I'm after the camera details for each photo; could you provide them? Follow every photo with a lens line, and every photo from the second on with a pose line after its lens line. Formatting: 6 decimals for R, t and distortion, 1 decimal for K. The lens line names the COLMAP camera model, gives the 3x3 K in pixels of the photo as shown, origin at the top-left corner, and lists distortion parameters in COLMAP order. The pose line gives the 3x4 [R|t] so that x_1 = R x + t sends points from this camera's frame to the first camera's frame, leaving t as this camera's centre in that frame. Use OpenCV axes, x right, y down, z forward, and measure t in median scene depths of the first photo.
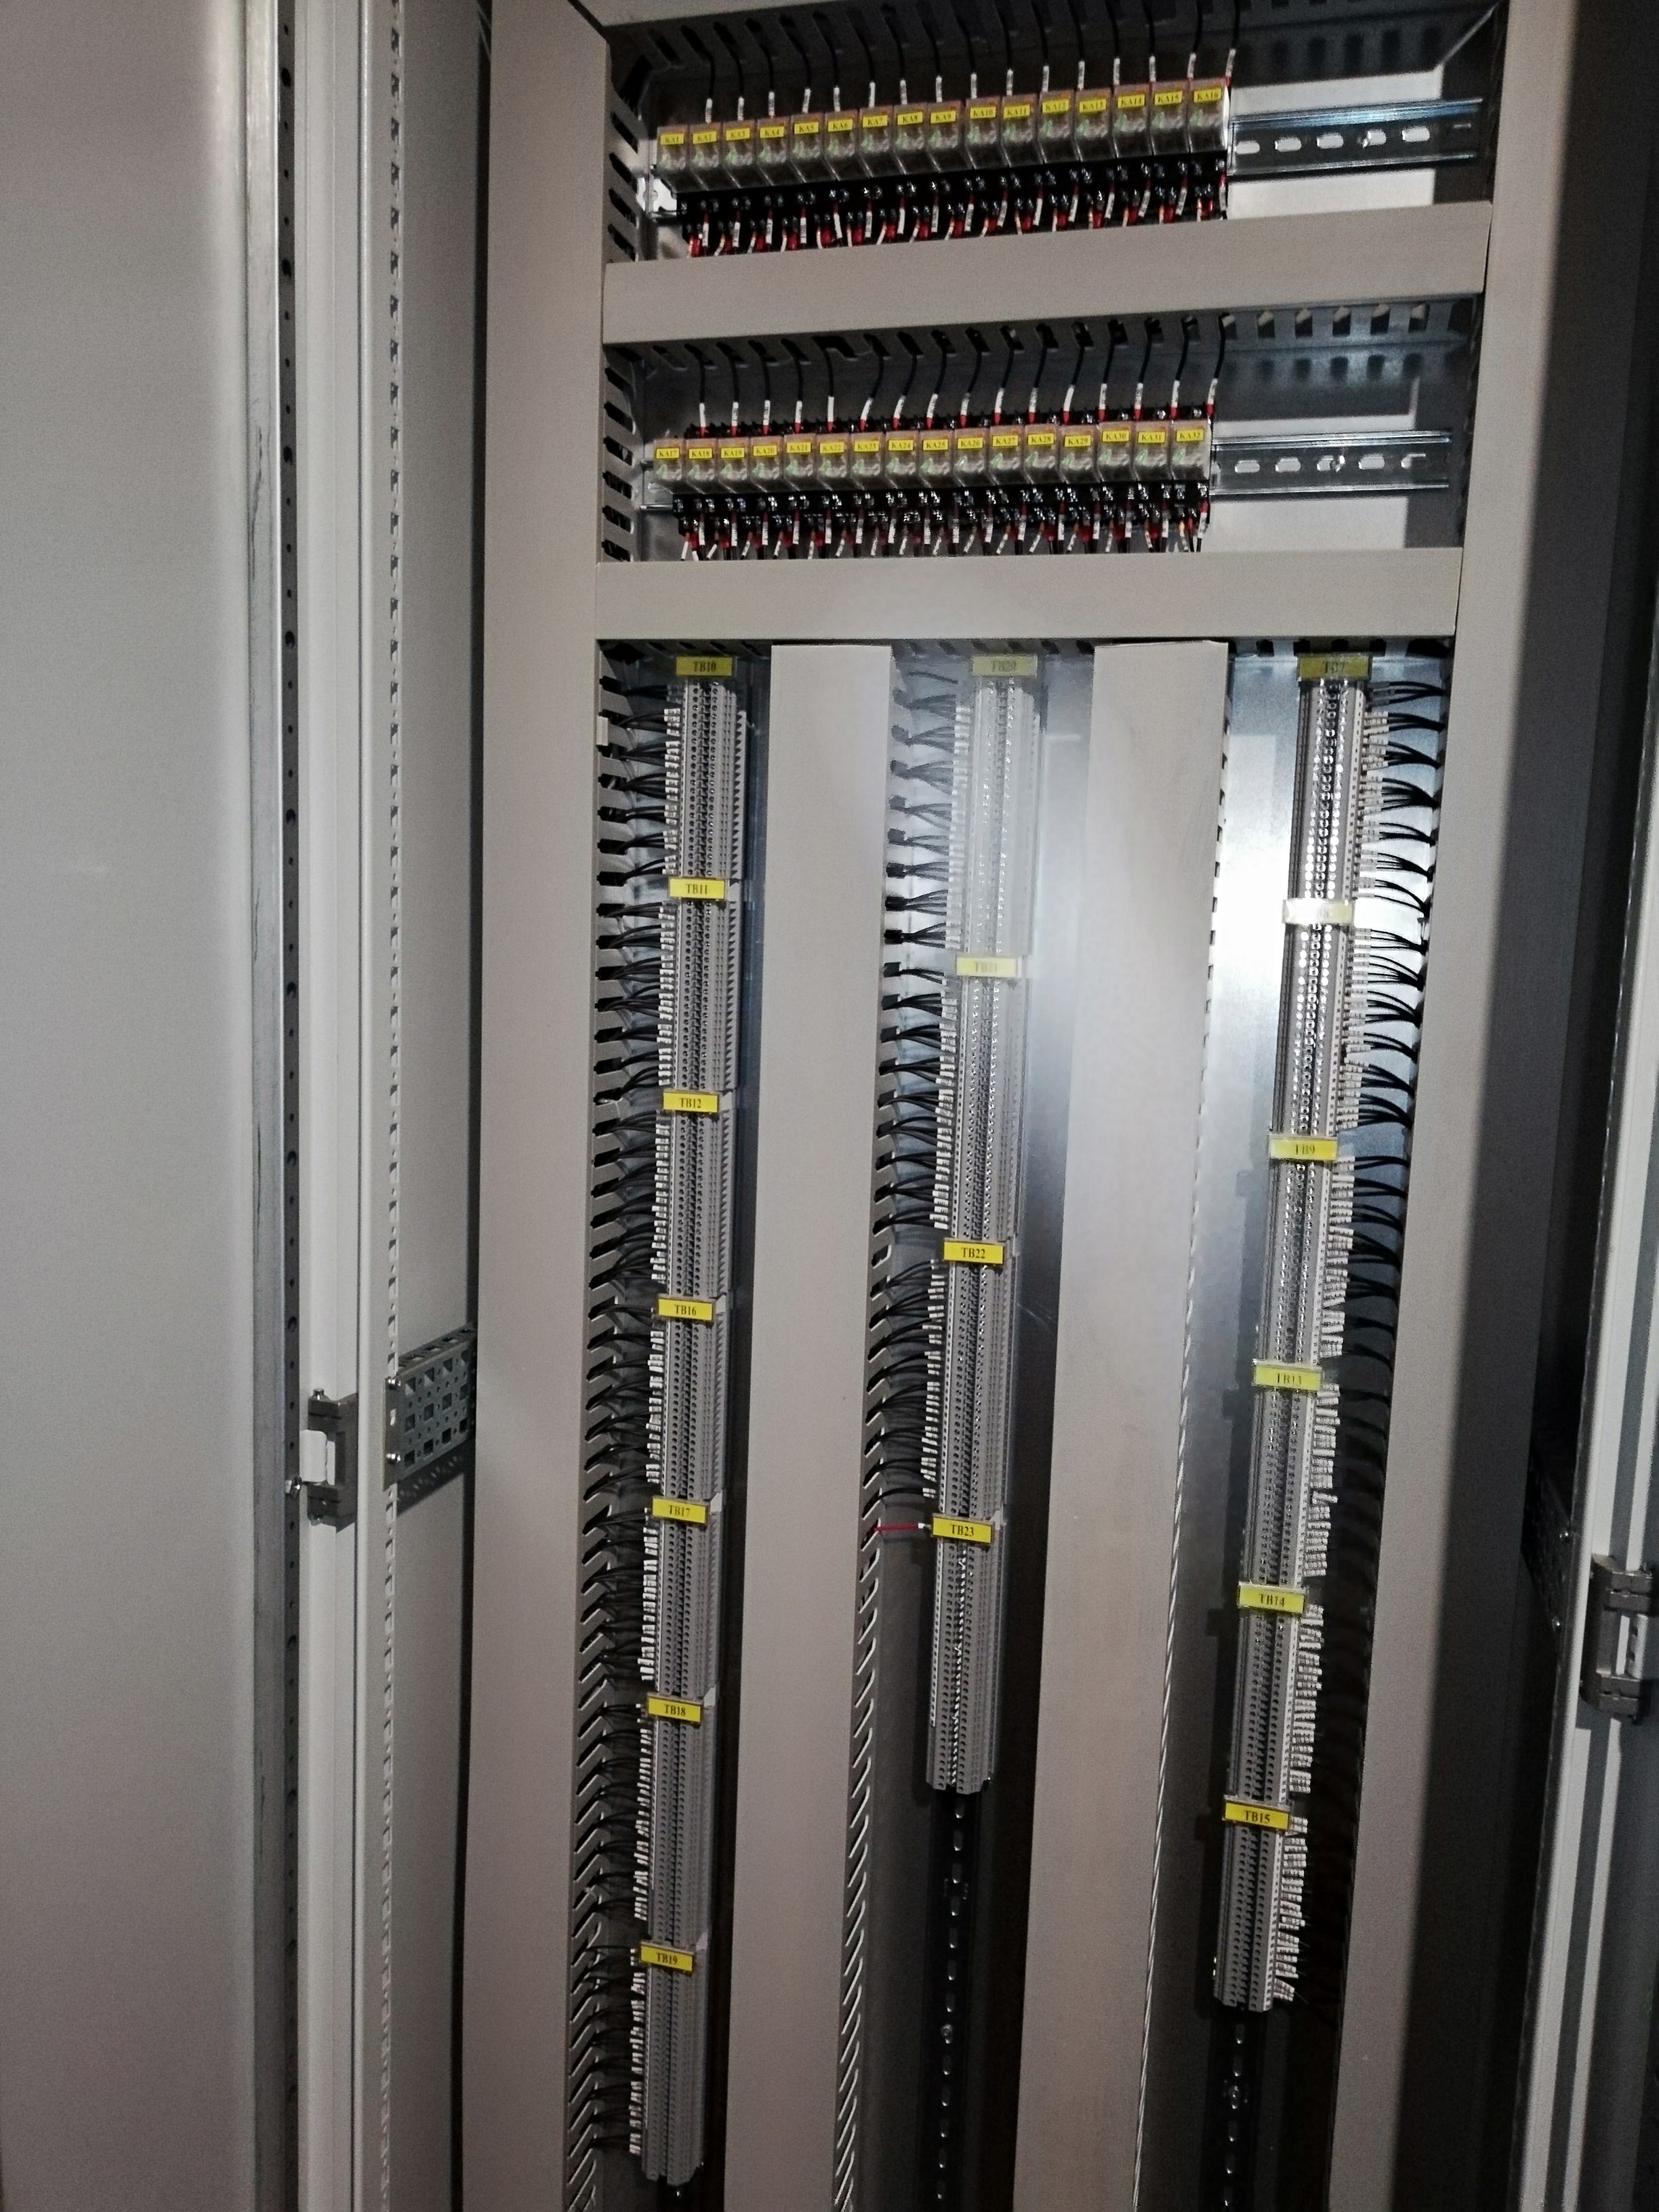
lens RADIAL K [[1641.4, 0, 853.5], [0, 1641.4, 1108.6], [0, 0, 1]] dist [0.042580, -0.056654]
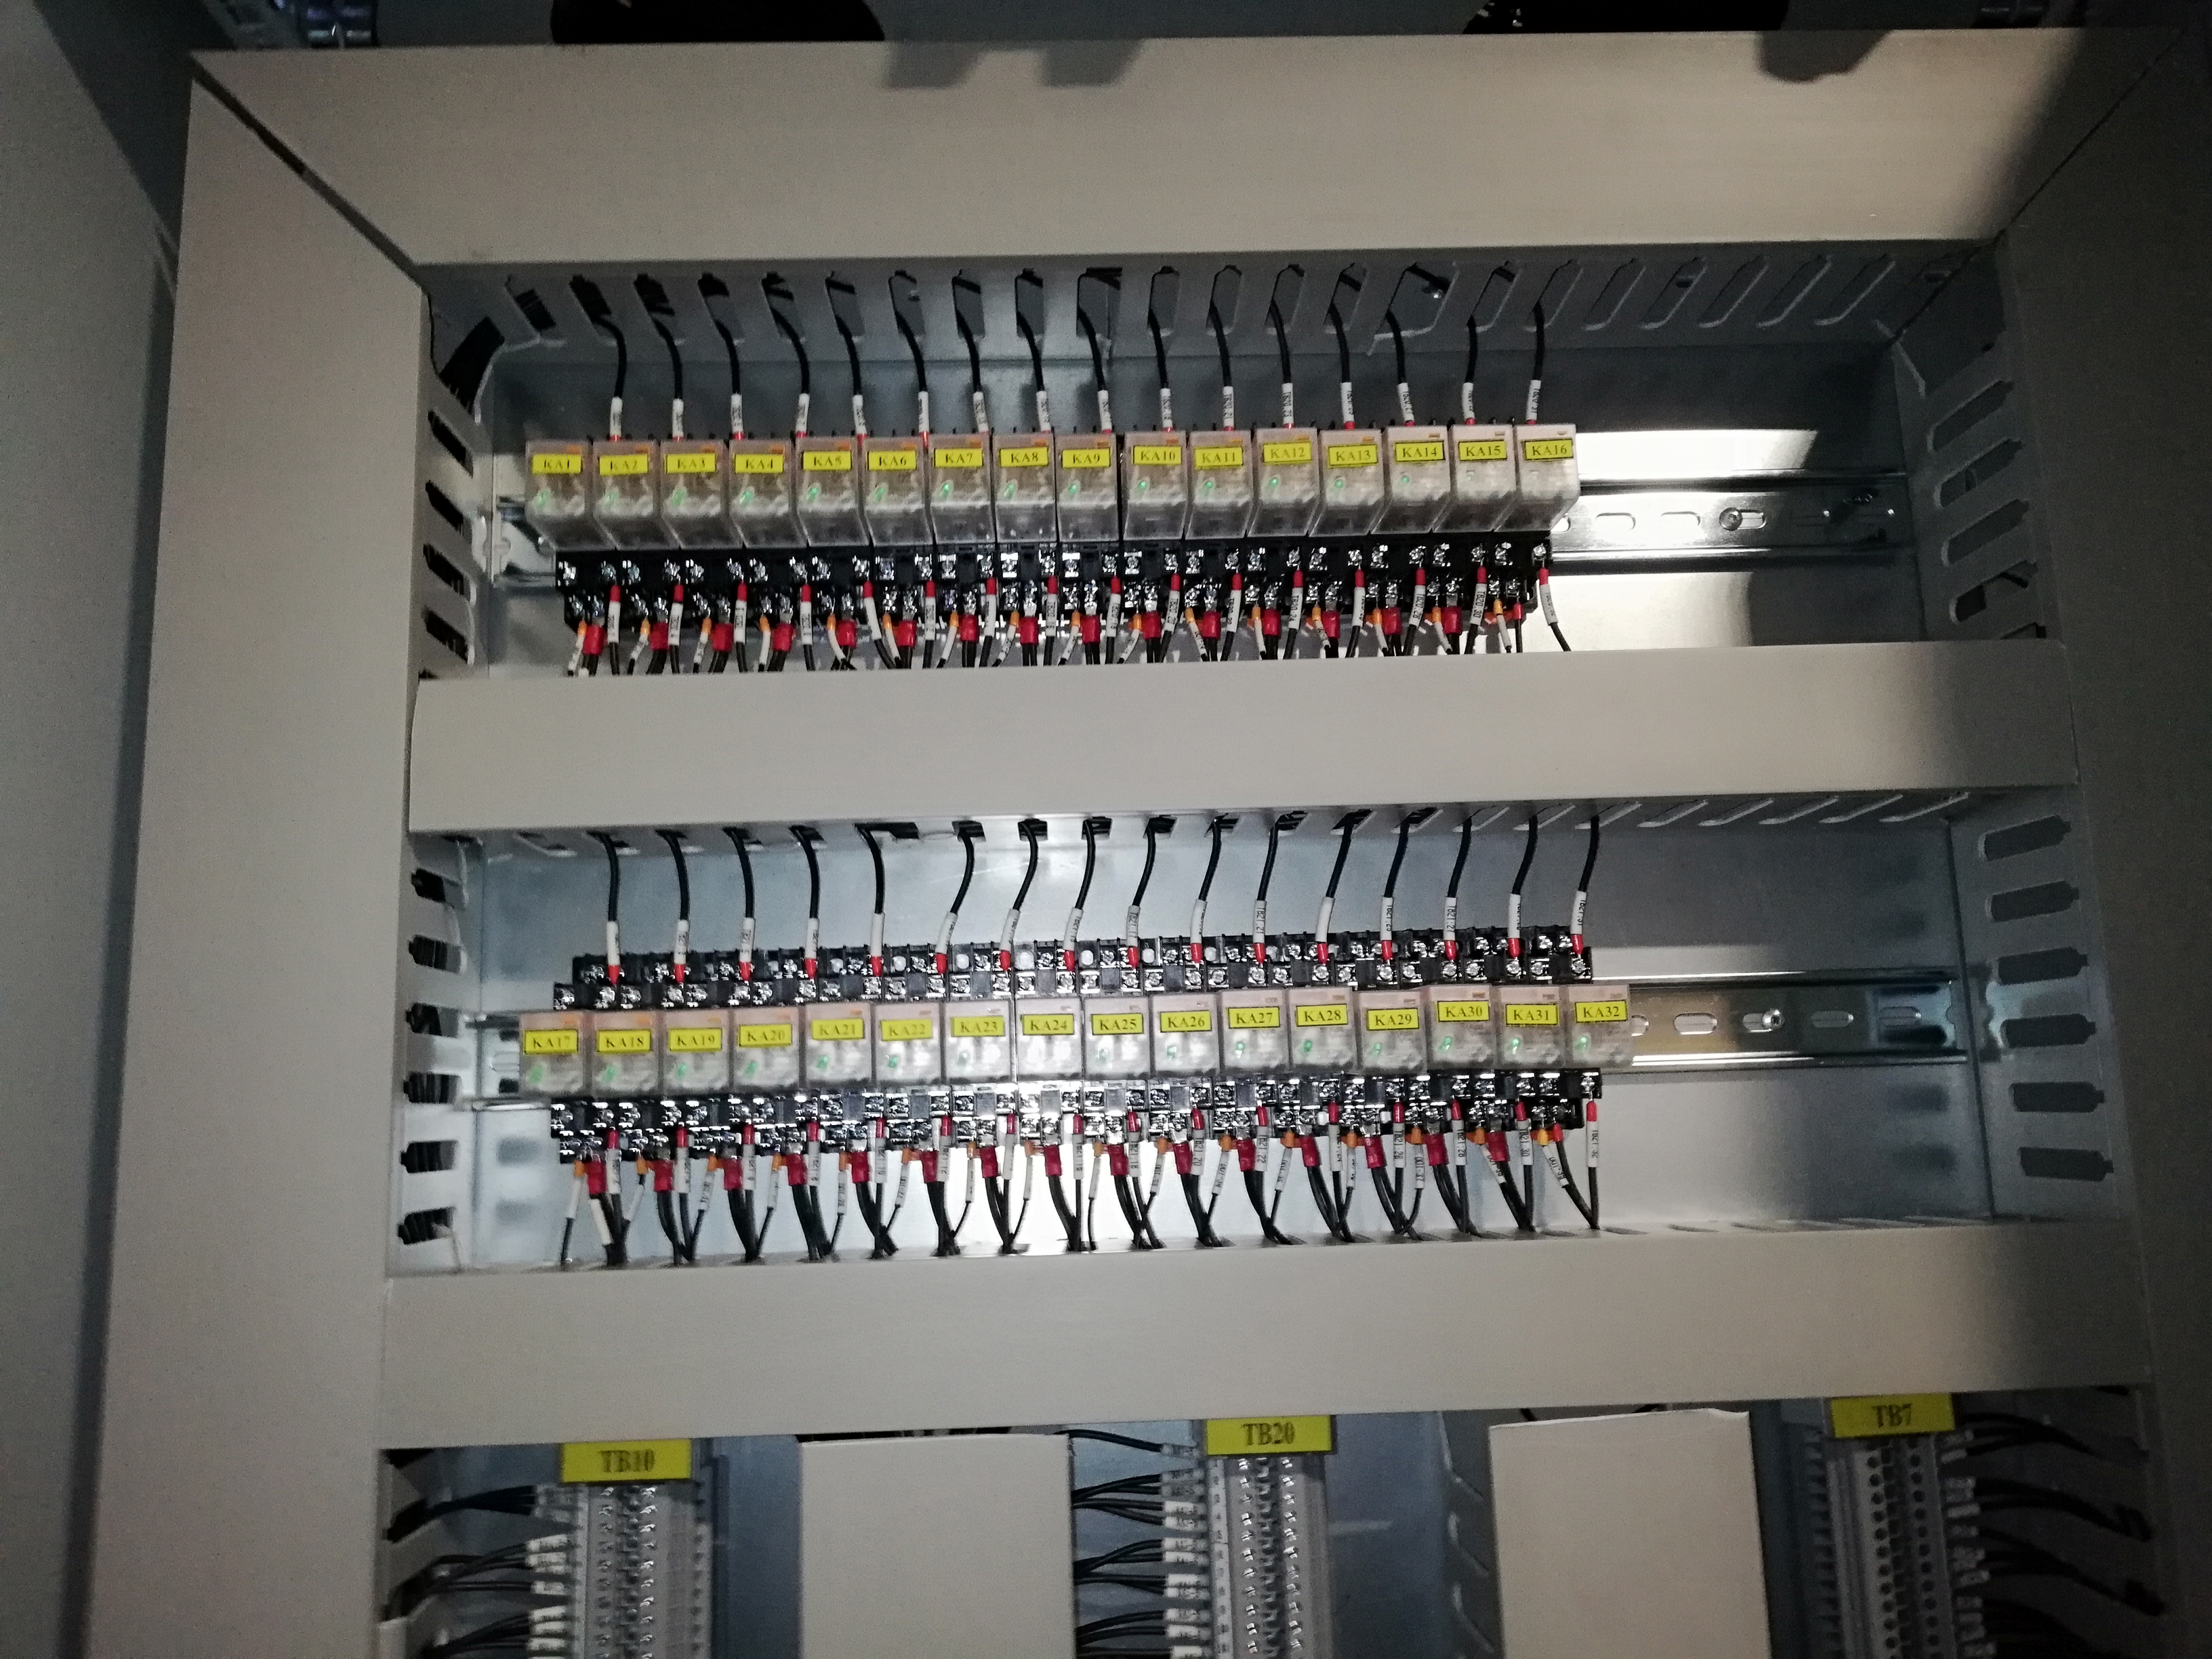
lens RADIAL K [[1641.4, 0, 1100.3], [0, 1641.4, 843.8], [0, 0, 1]] dist [0.042580, -0.056654]
pose [[0.954523, -0.022197, 0.297311, -0.100716], [0.103774, 0.959602, -0.261524, -0.308226], [-0.279495, 0.280484, 0.918265, 0.492973]]
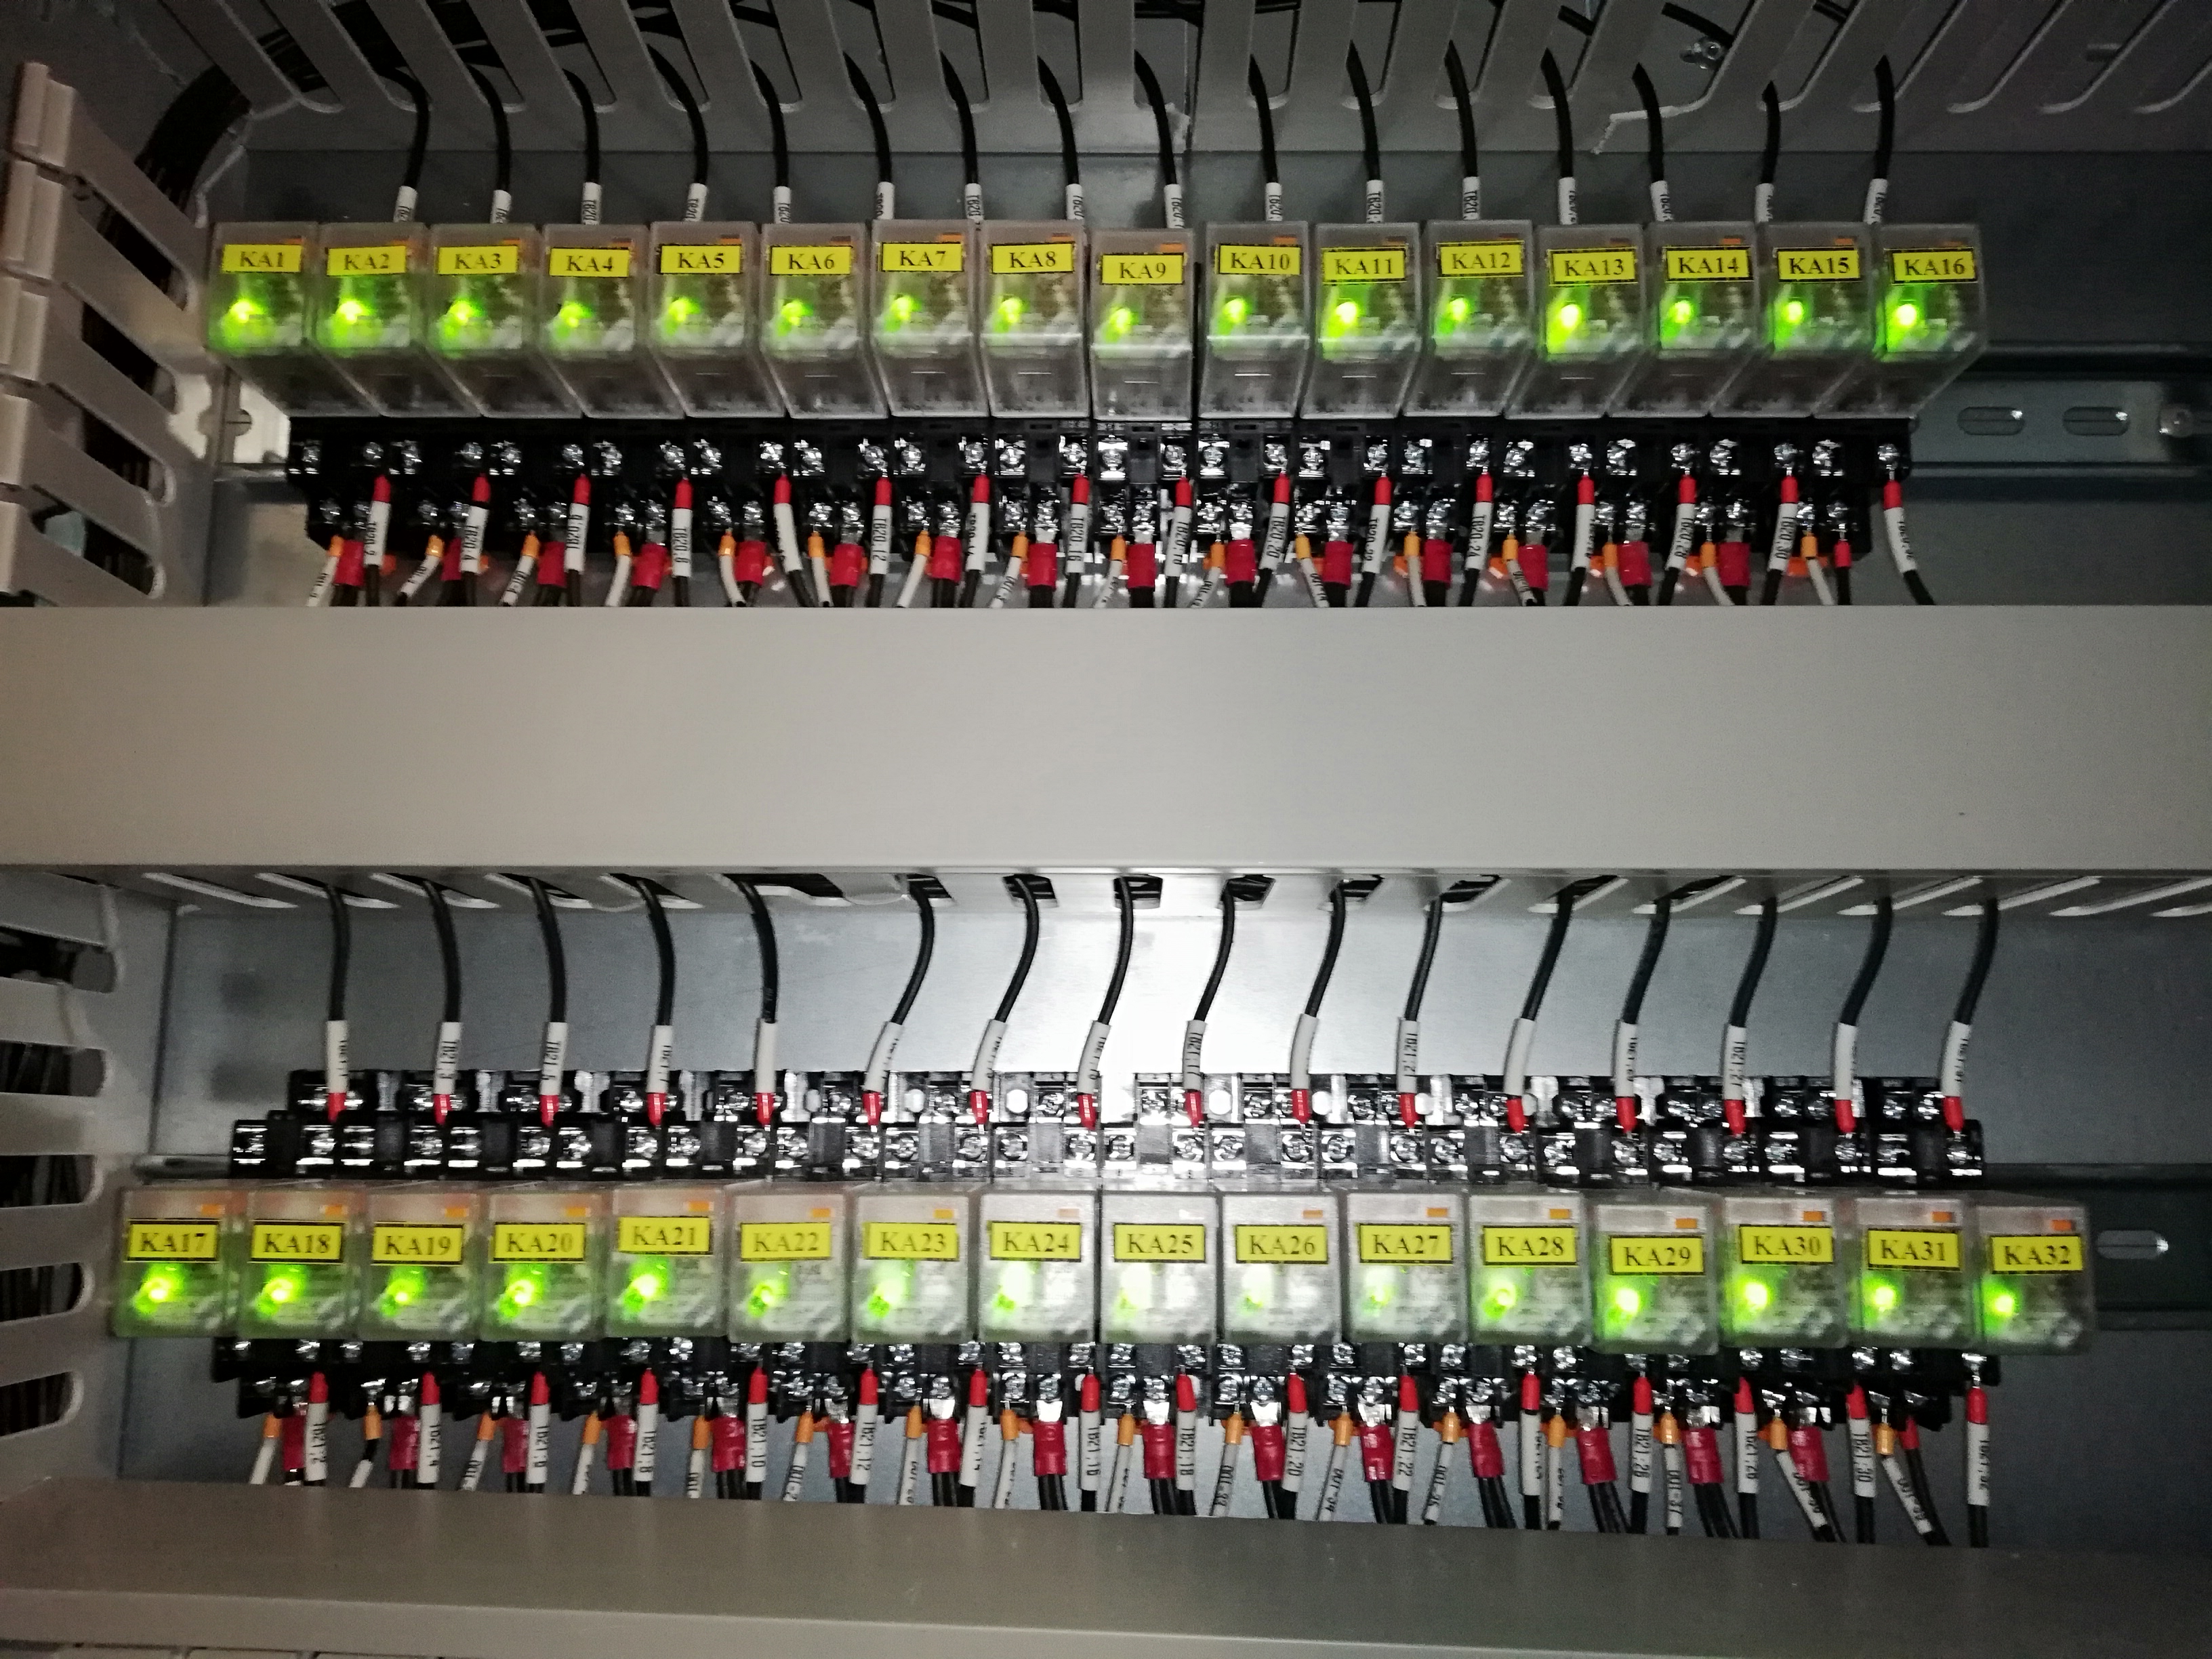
lens RADIAL K [[1641.4, 0, 1120.1], [0, 1641.4, 836.5], [0, 0, 1]] dist [0.042580, -0.056654]
pose [[0.965495, 0.015012, 0.259990, -0.030425], [0.063731, 0.954361, -0.291777, -0.369106], [-0.252504, 0.298278, 0.920474, 0.684071]]
